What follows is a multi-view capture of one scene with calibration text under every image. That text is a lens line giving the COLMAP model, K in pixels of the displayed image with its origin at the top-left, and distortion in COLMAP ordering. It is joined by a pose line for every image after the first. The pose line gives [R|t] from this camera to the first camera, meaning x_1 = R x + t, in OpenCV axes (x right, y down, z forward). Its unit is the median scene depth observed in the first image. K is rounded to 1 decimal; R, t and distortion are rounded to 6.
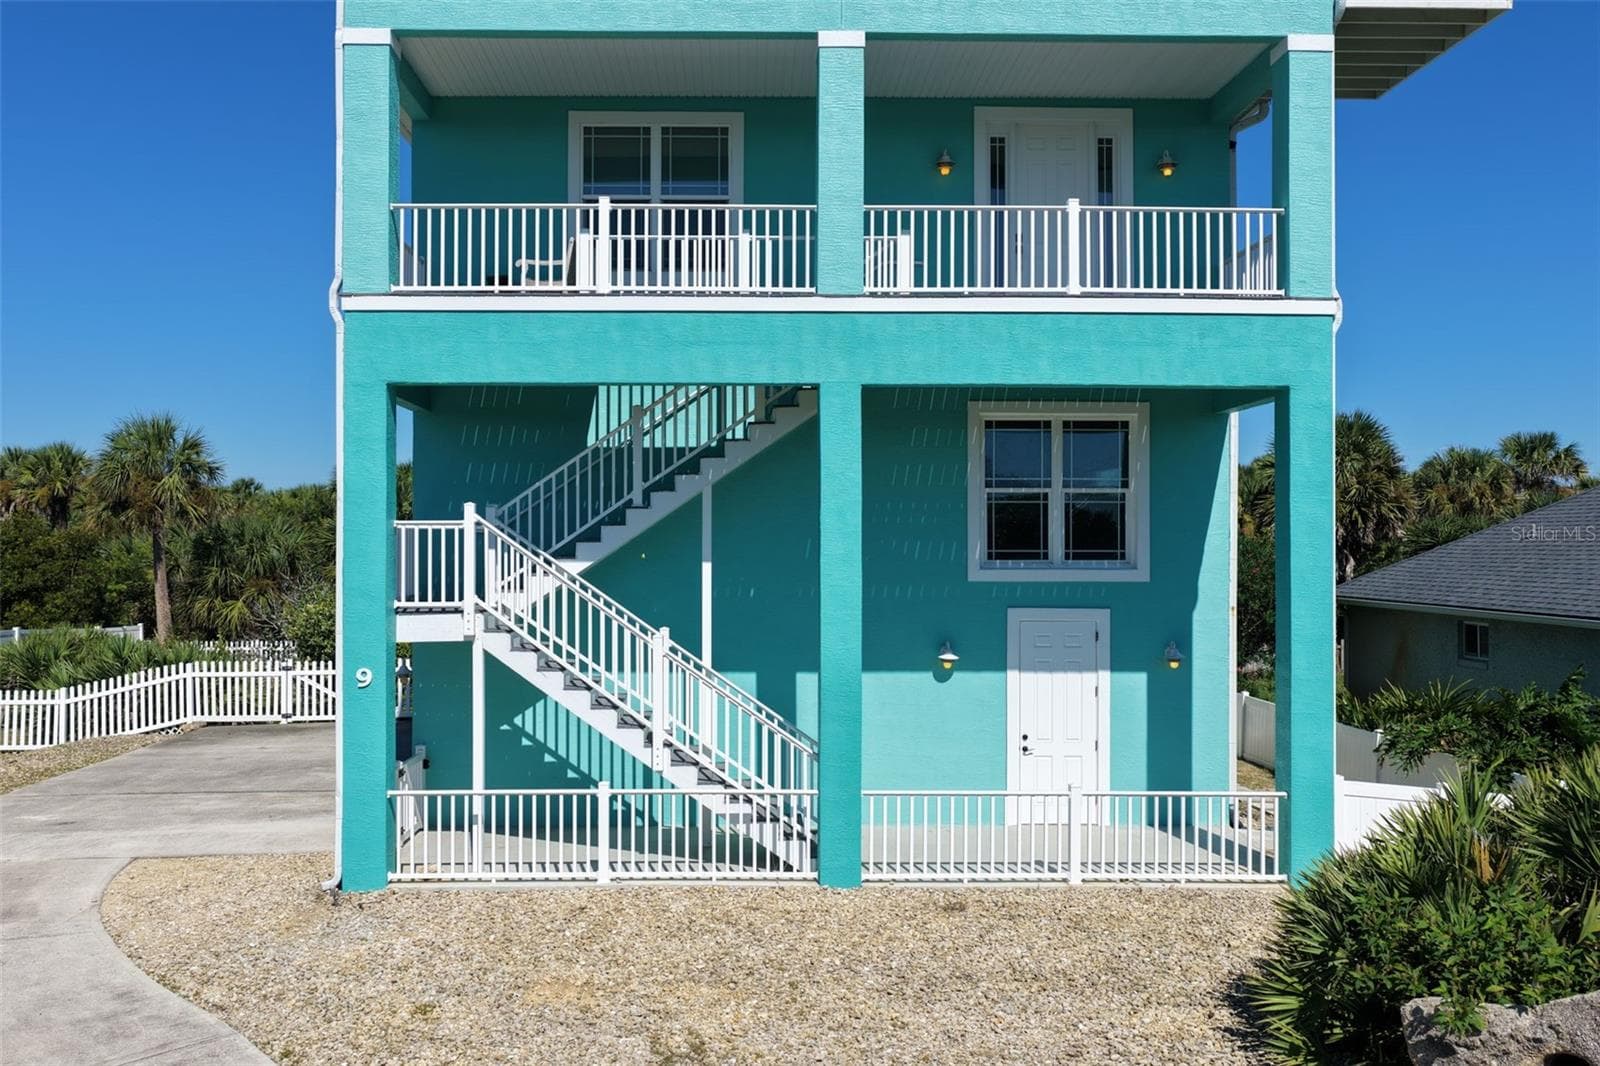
lens RADIAL K [[1369.3, 0, 750.0], [0, 1369.3, 537.1], [0, 0, 1]] dist [-0.001133, 0.010467]
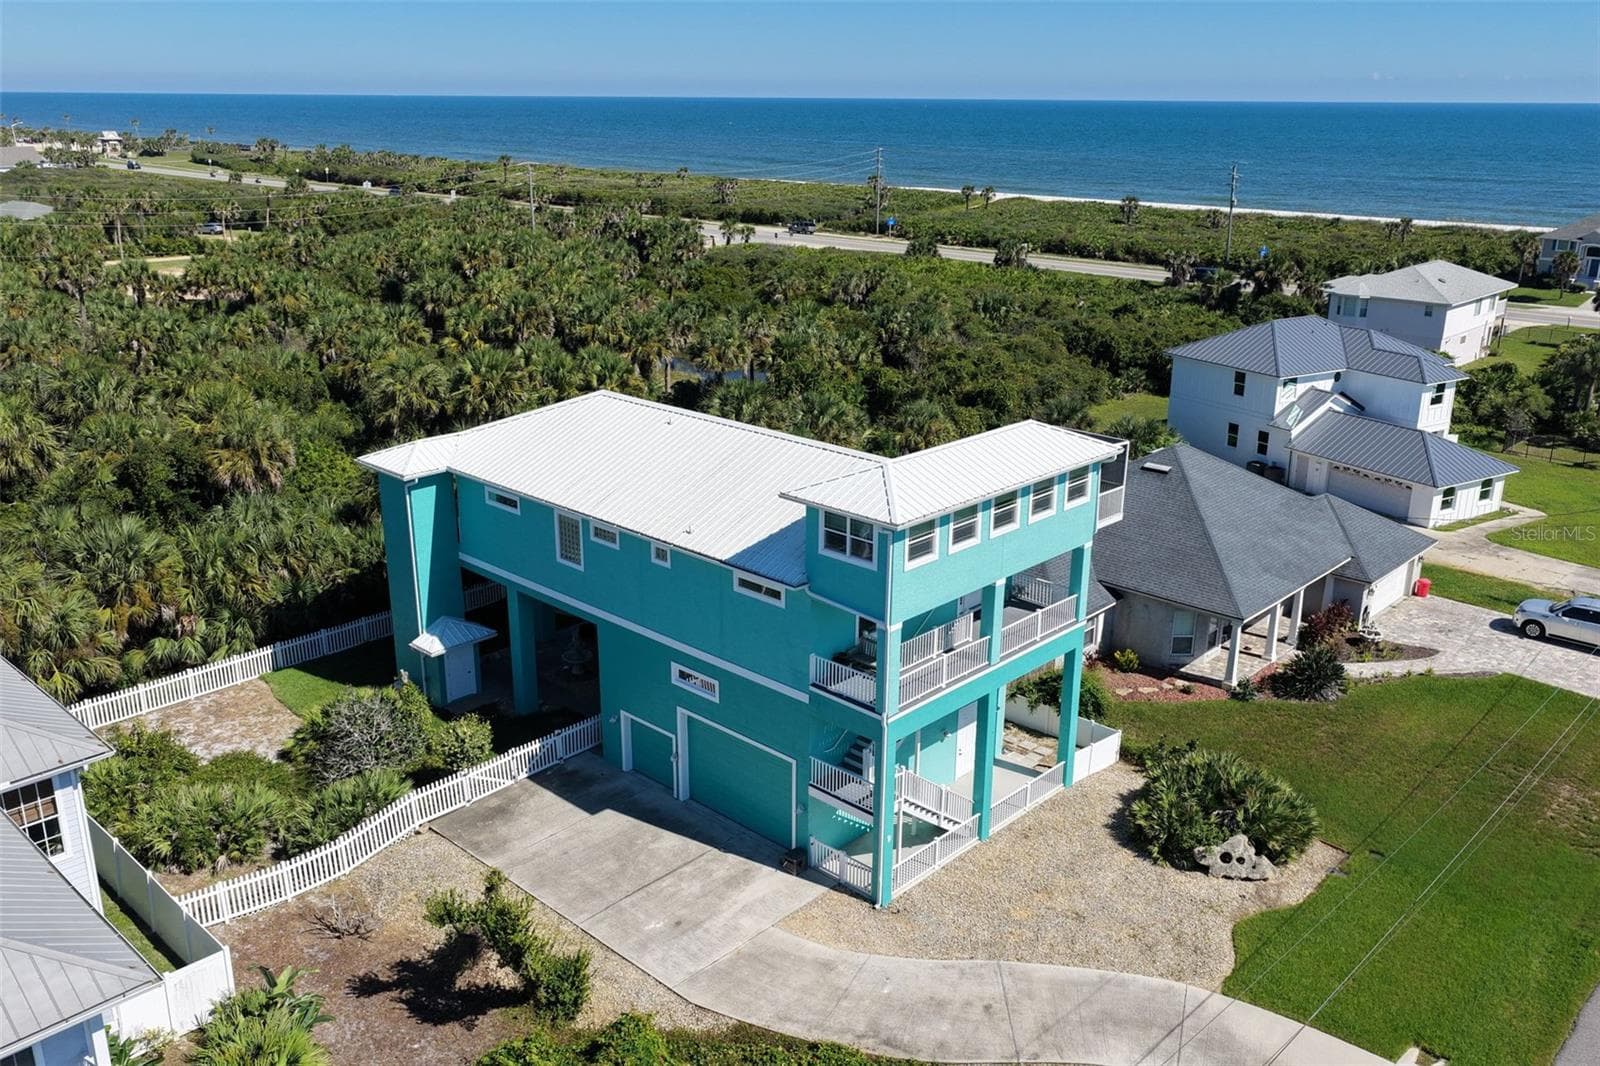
lens RADIAL K [[1326.6, 0, 800.0], [0, 1326.6, 533.0], [0, 0, 1]] dist [-0.003039, 0.011373]
pose [[0.693272, -0.221929, 0.685654, -1.957513], [-0.013964, 0.947089, 0.320668, -1.247043], [-0.720541, -0.231885, 0.653491, -0.456356]]
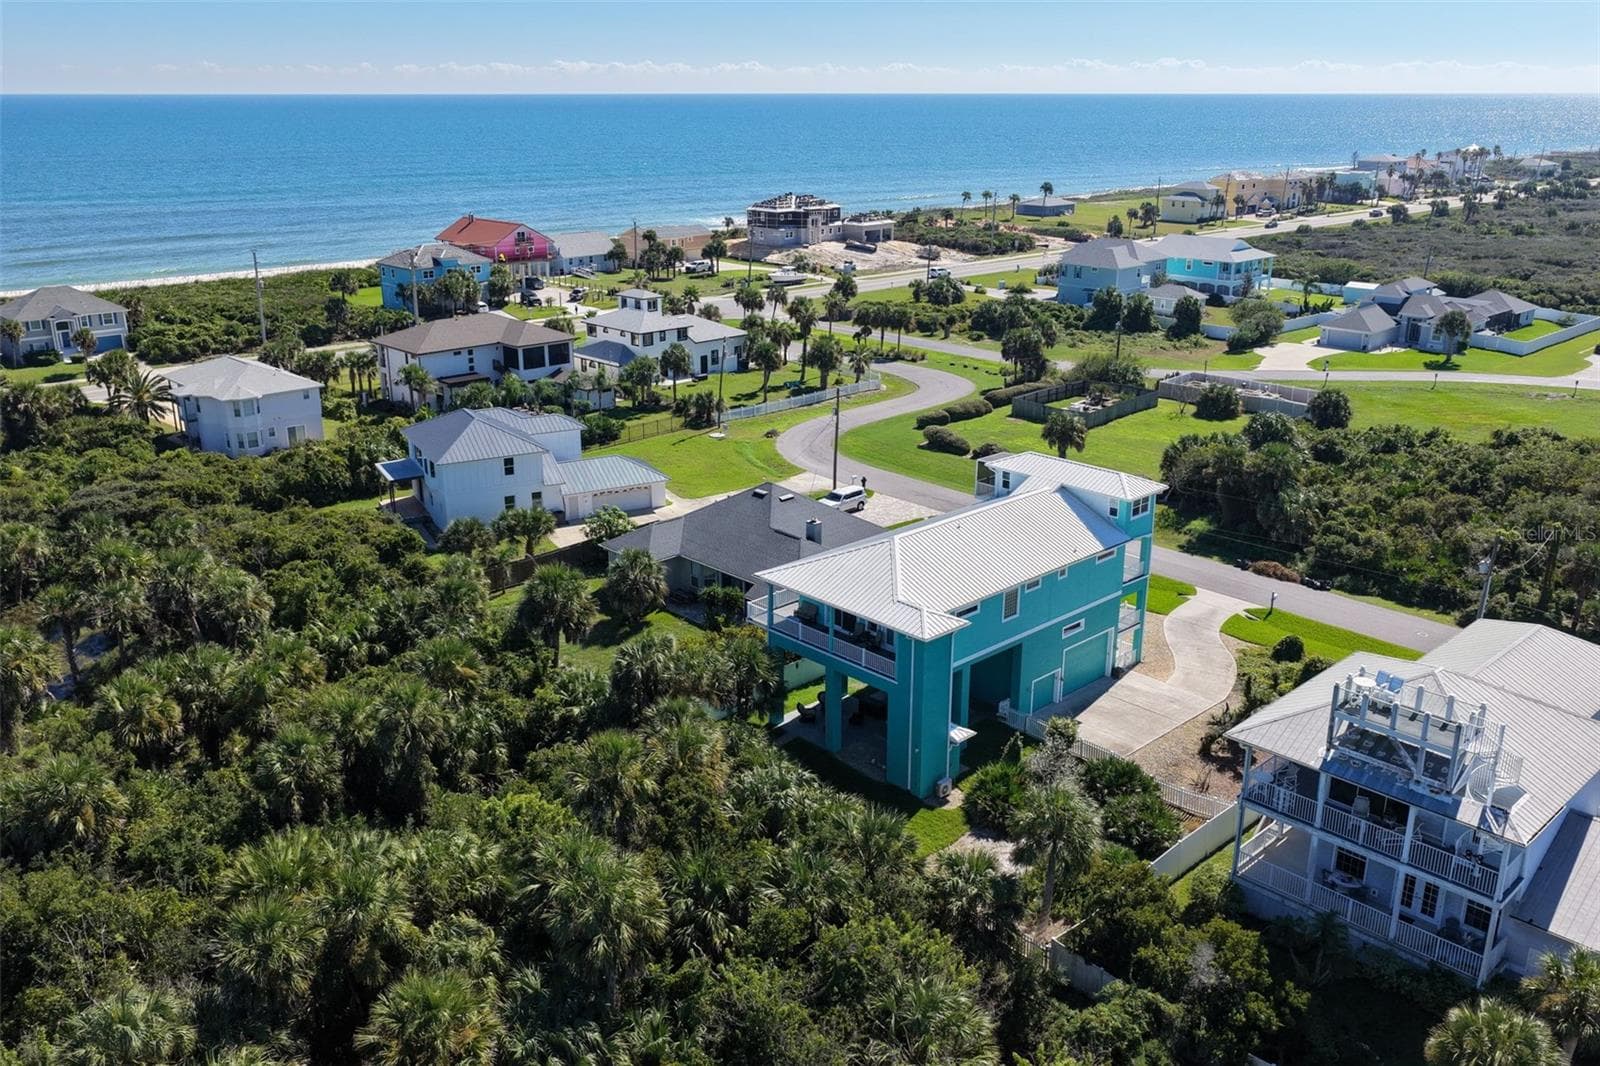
lens RADIAL K [[1326.6, 0, 800.0], [0, 1326.6, 533.0], [0, 0, 1]] dist [-0.003039, 0.011373]
pose [[-0.679822, -0.232448, 0.695564, -3.108823], [-0.006321, 0.950262, 0.311387, -2.048780], [-0.733349, 0.207291, -0.647479, 5.591912]]
